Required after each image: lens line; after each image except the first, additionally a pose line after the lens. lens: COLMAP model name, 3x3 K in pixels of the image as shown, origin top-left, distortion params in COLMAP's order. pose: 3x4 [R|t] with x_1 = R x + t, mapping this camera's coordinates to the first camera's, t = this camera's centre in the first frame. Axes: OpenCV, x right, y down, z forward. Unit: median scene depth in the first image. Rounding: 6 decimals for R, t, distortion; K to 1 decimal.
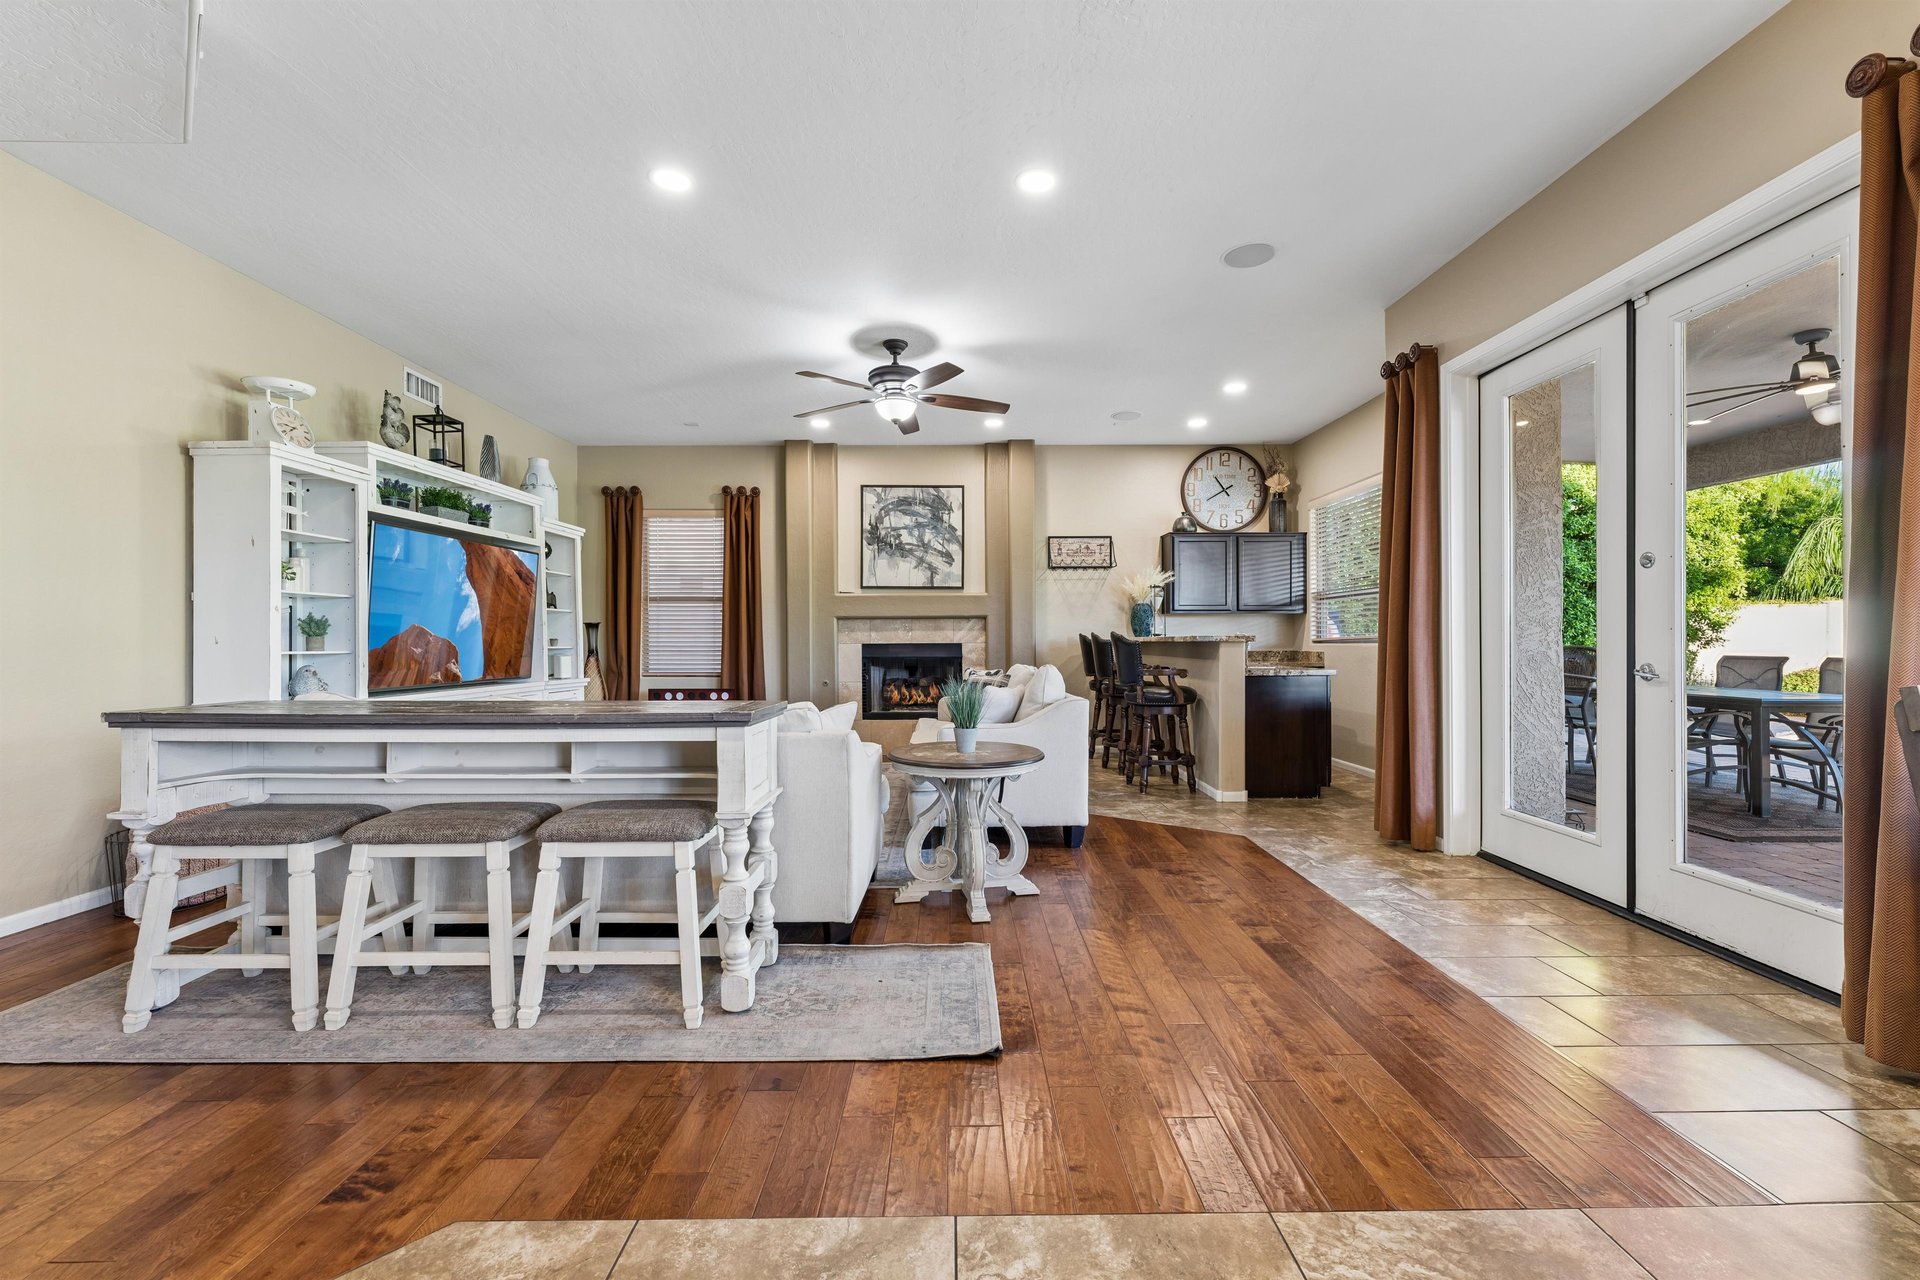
lens RADIAL K [[785.3, 0, 958.0], [0, 785.3, 640.4], [0, 0, 1]] dist [-0.003231, -0.000541]
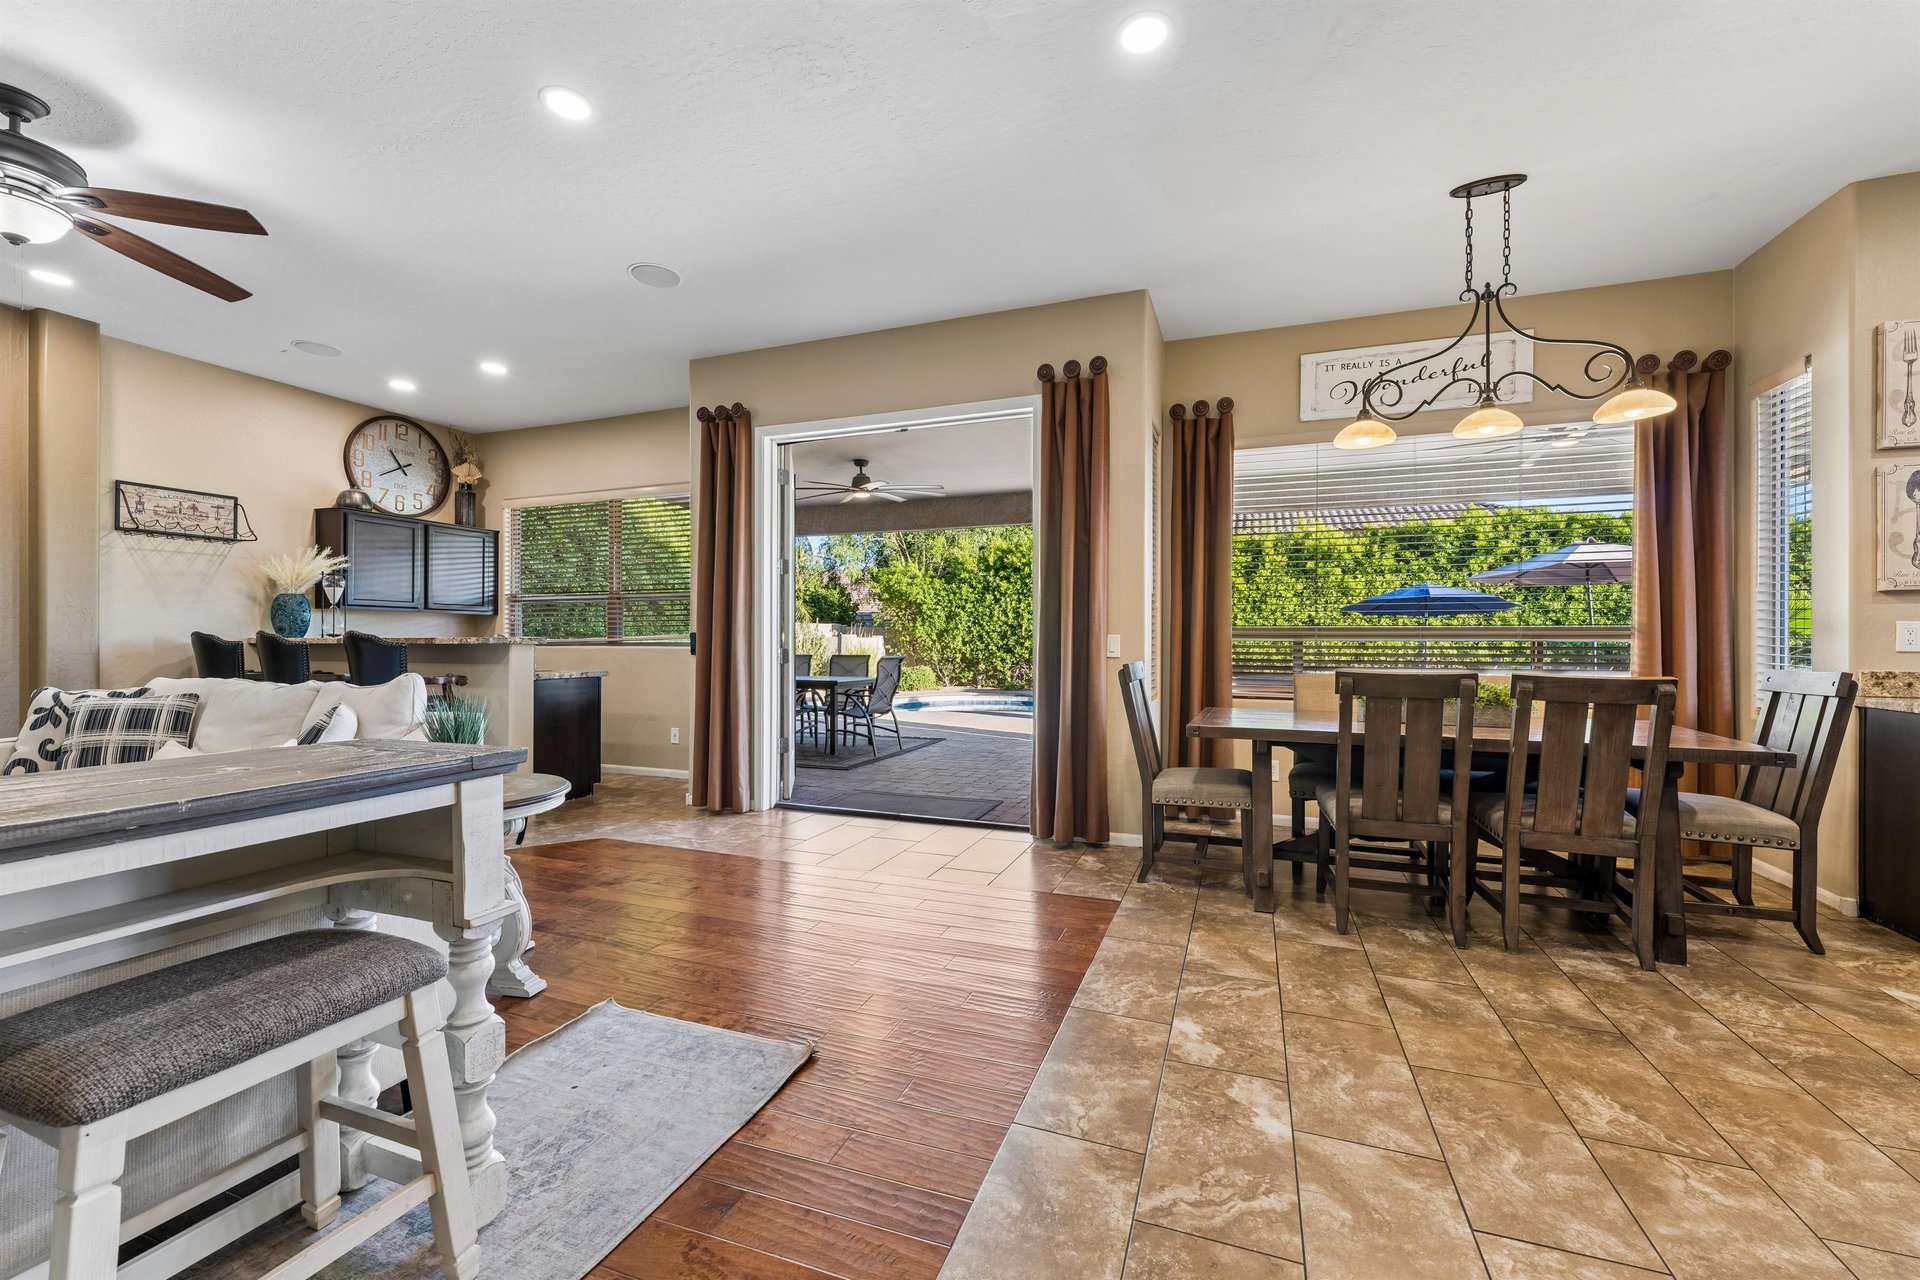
lens RADIAL K [[768.2, 0, 960.0], [0, 768.2, 640.0], [0, 0, 1]] dist [-0.001742, -0.000206]
pose [[0.362556, 0.008534, 0.931923, -0.223036], [-0.003166, 0.999964, -0.007925, 0.001764], [-0.931957, -0.000077, 0.362569, 0.127405]]
